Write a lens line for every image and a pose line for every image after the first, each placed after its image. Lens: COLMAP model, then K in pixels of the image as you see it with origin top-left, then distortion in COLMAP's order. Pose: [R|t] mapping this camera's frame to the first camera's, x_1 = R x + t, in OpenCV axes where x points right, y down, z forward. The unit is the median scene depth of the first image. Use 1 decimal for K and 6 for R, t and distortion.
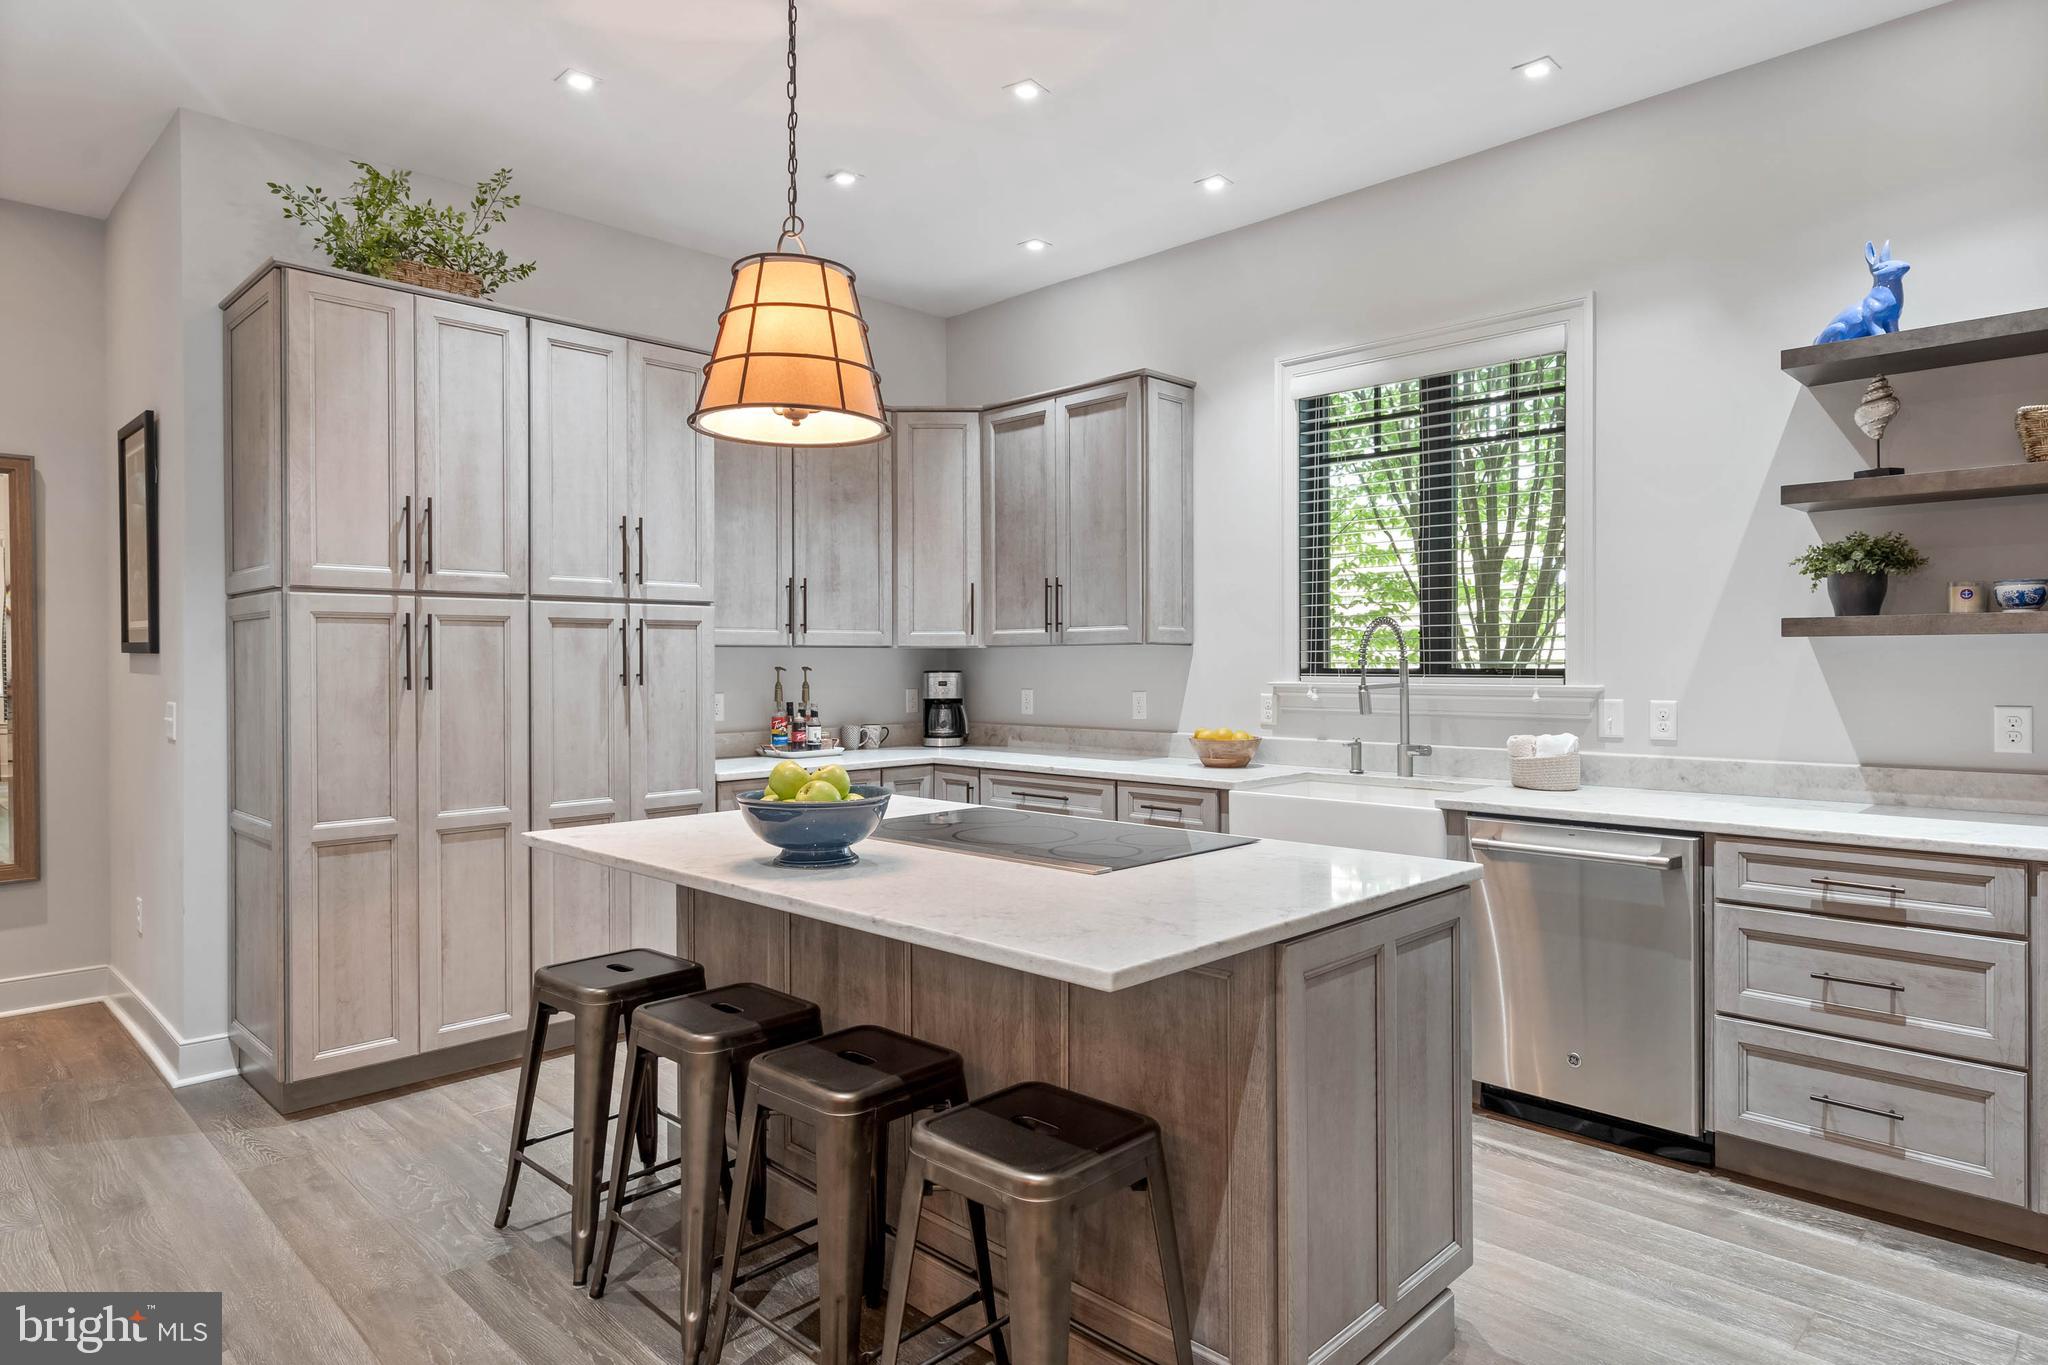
lens RADIAL K [[1174.4, 0, 1014.9], [0, 1174.4, 667.7], [0, 0, 1]] dist [-0.001342, -0.001471]
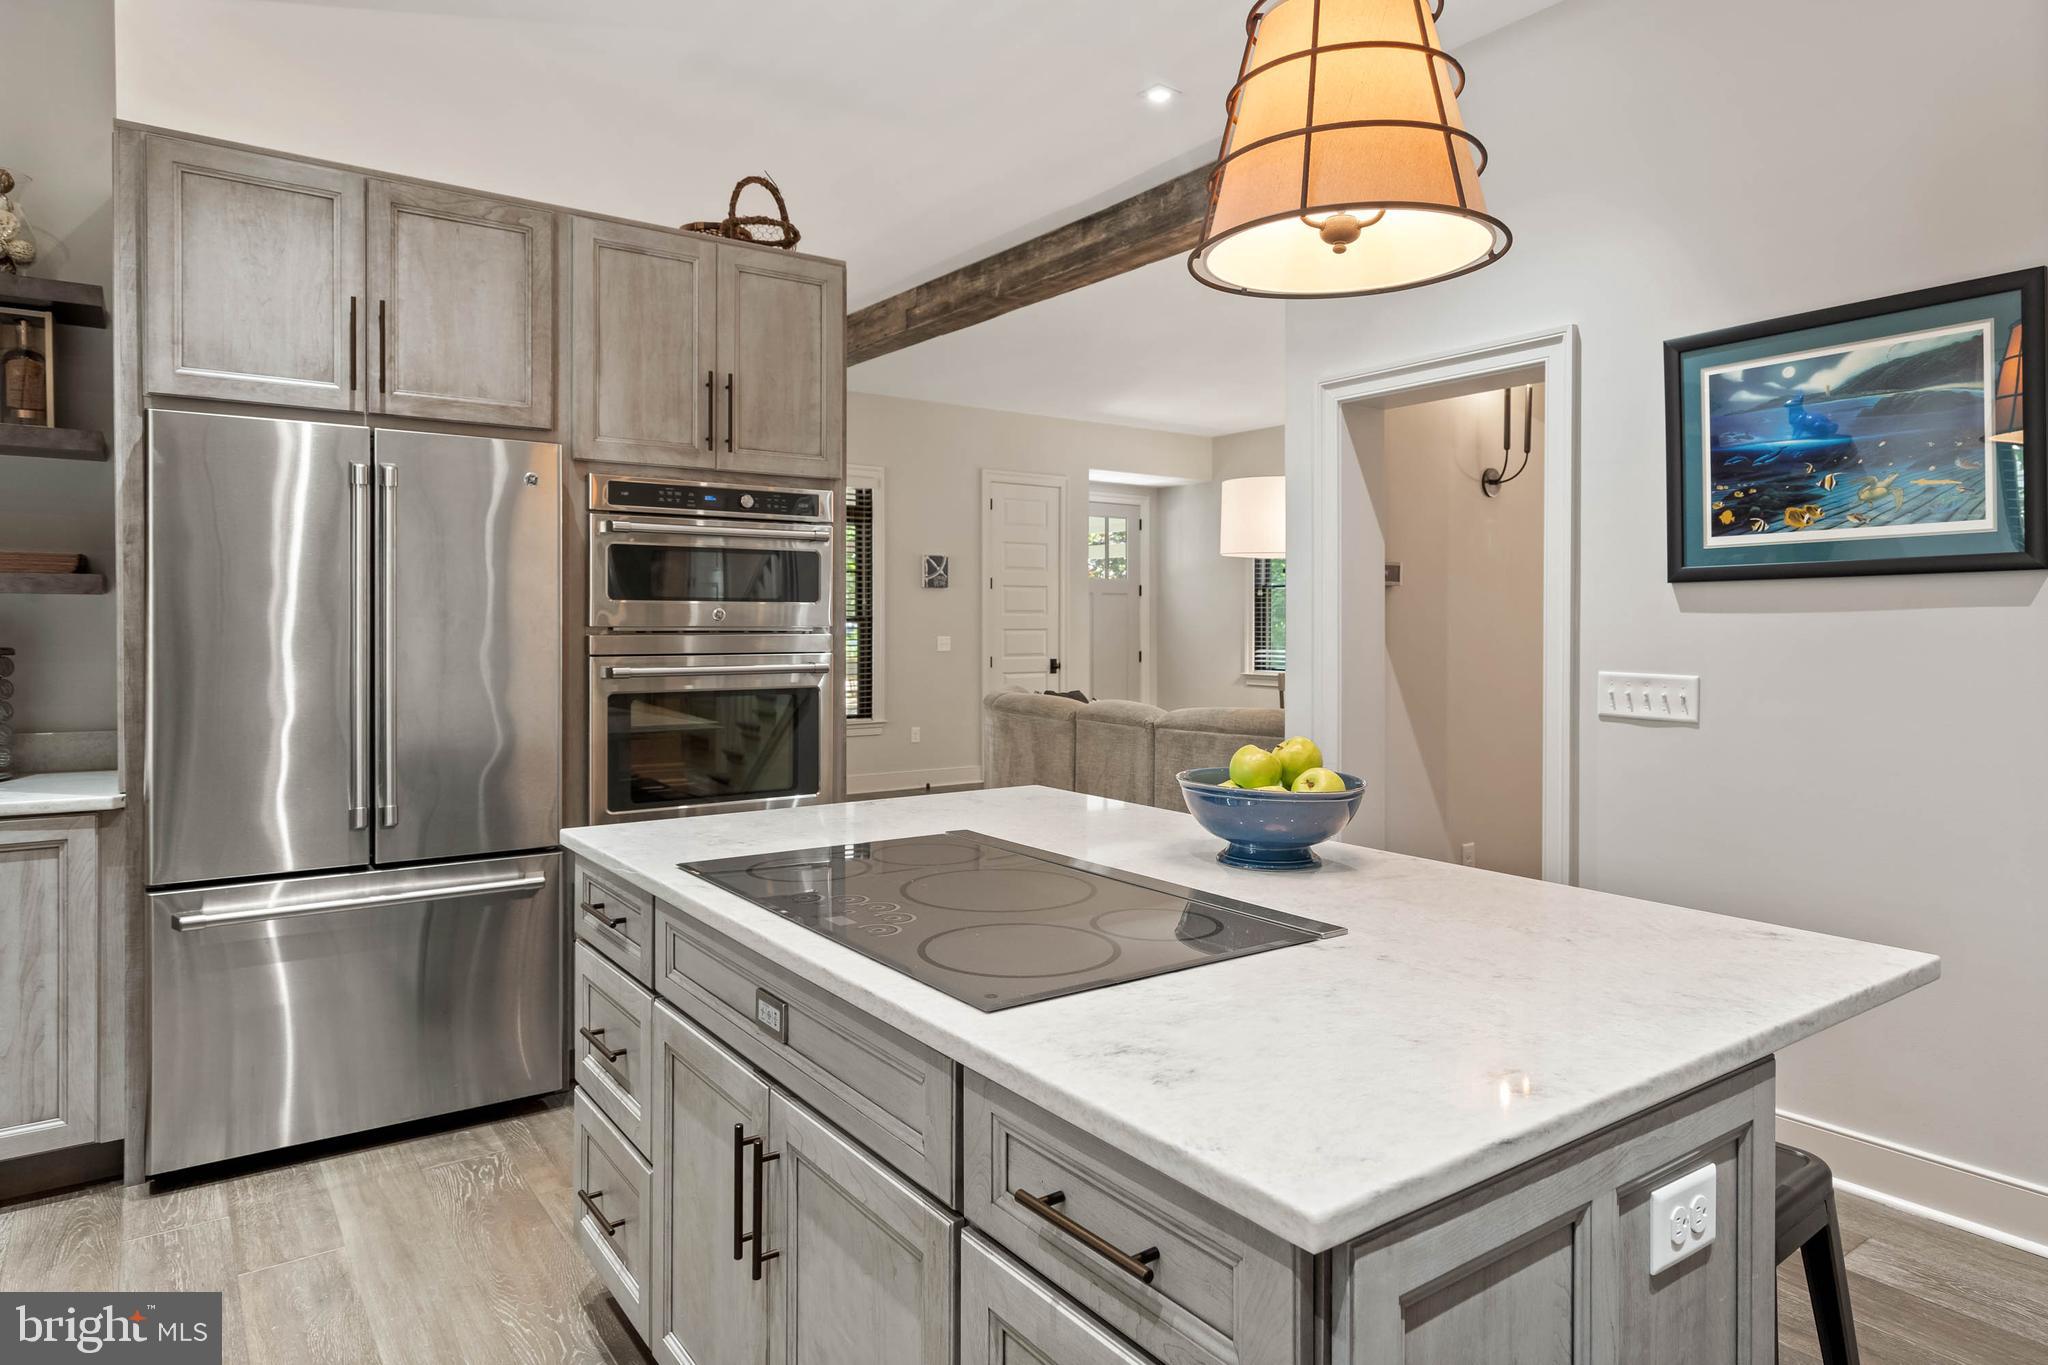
lens RADIAL K [[1208.4, 0, 1018.0], [0, 1208.4, 622.1], [0, 0, 1]] dist [0.000520, 0.000243]
pose [[-0.986088, 0.000395, 0.166226, -0.078718], [0.001098, 0.999991, 0.004135, -0.003990], [-0.166223, 0.004260, -0.986079, 1.092950]]
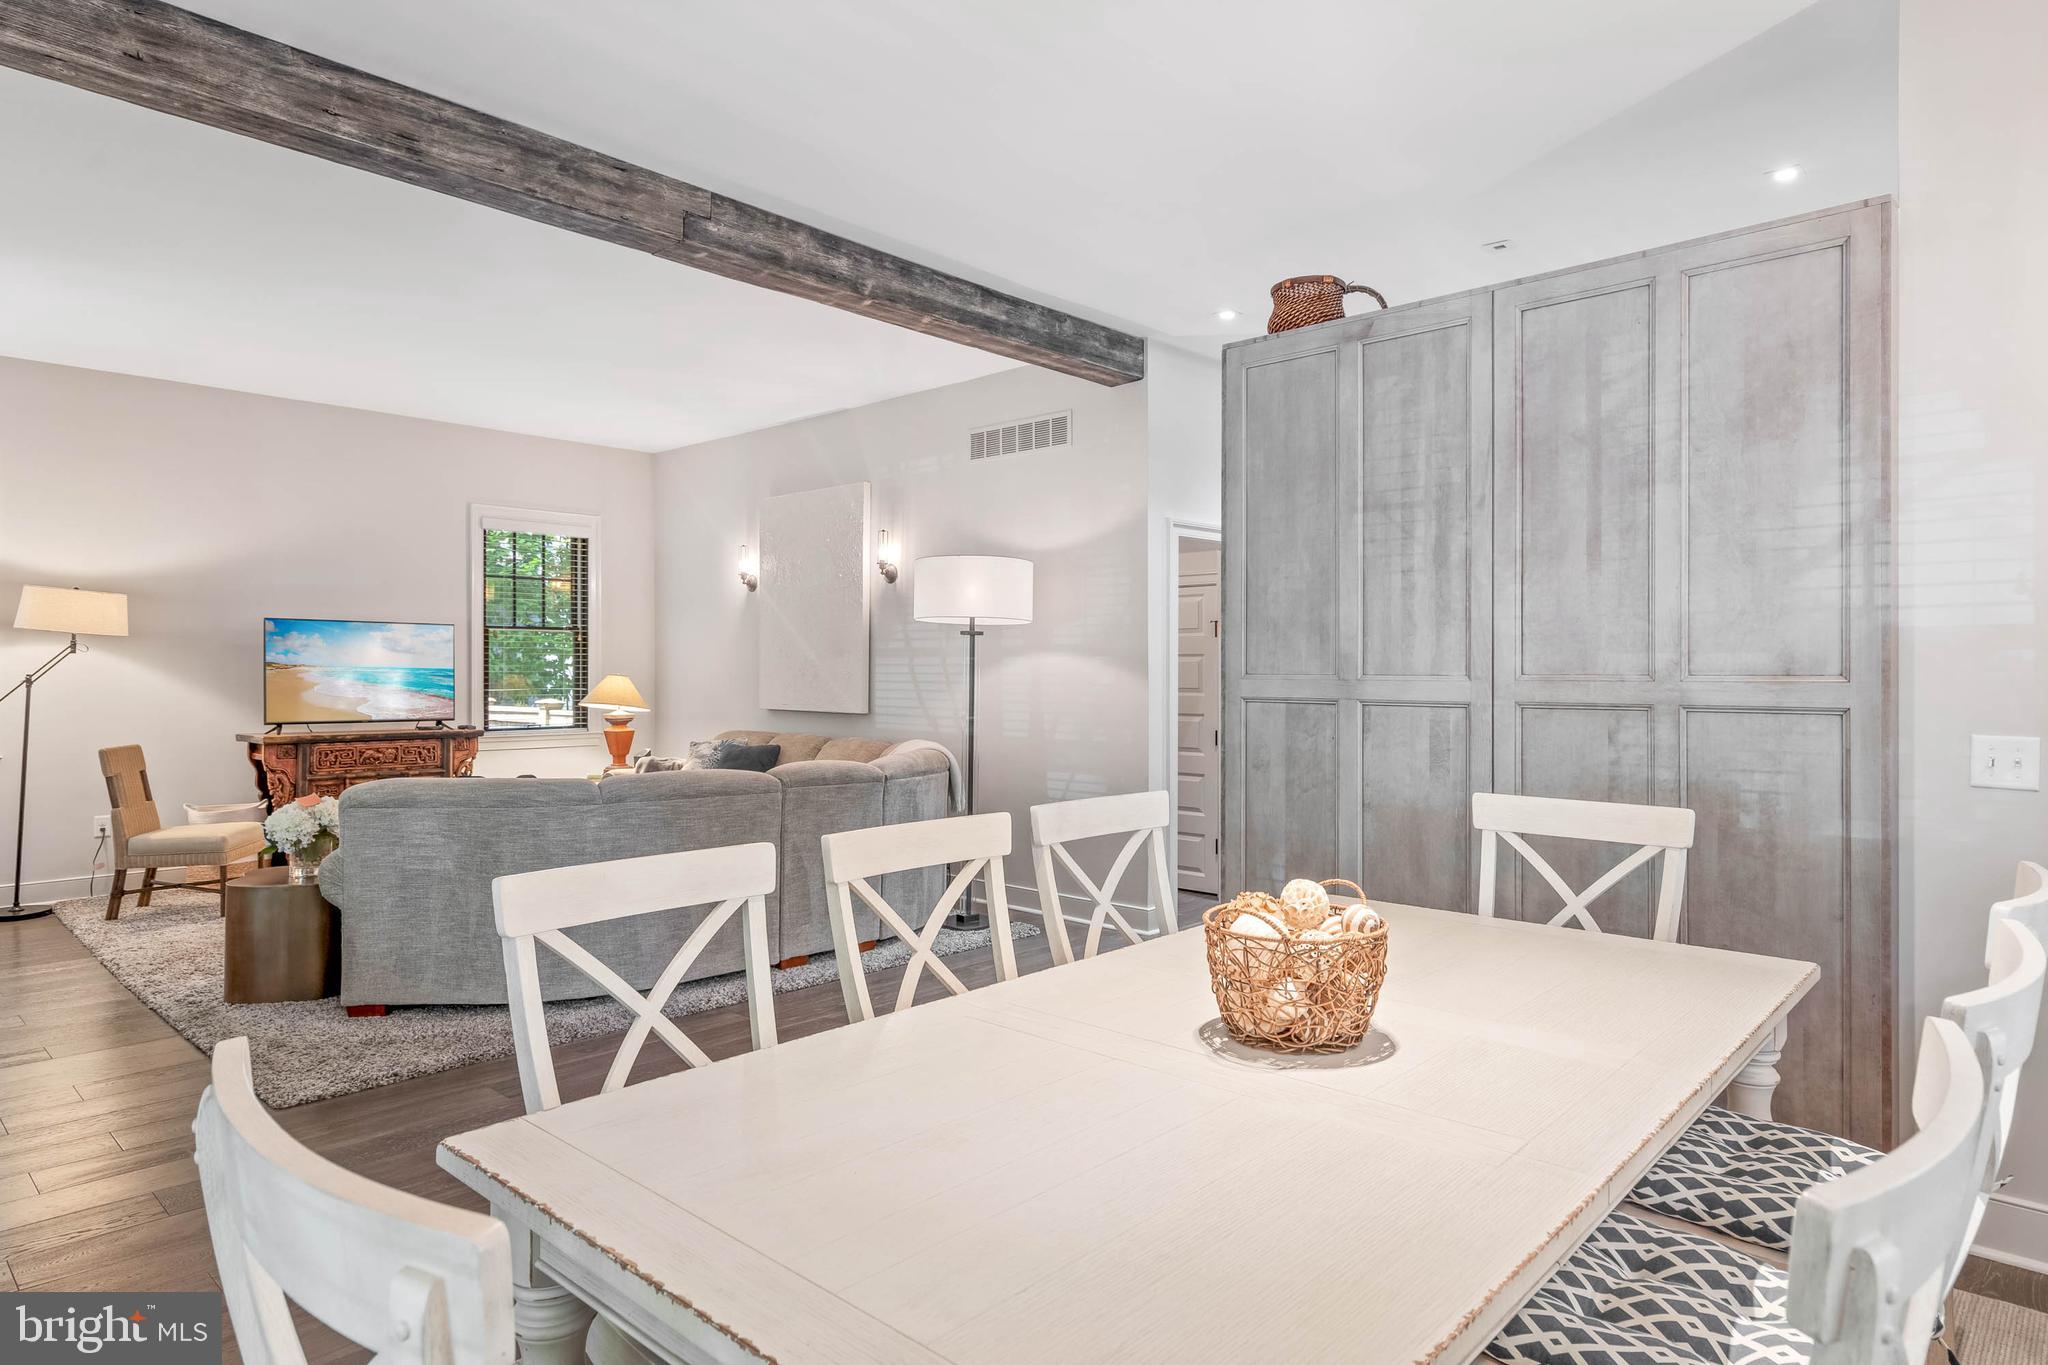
lens RADIAL K [[1196.7, 0, 1020.8], [0, 1196.7, 676.6], [0, 0, 1]] dist [0.002776, 0.001352]
pose [[0.020682, 0.007220, -0.999760, 1.348915], [-0.007786, 0.999945, 0.007061, -0.008093], [0.999756, 0.007638, 0.020737, -0.137427]]
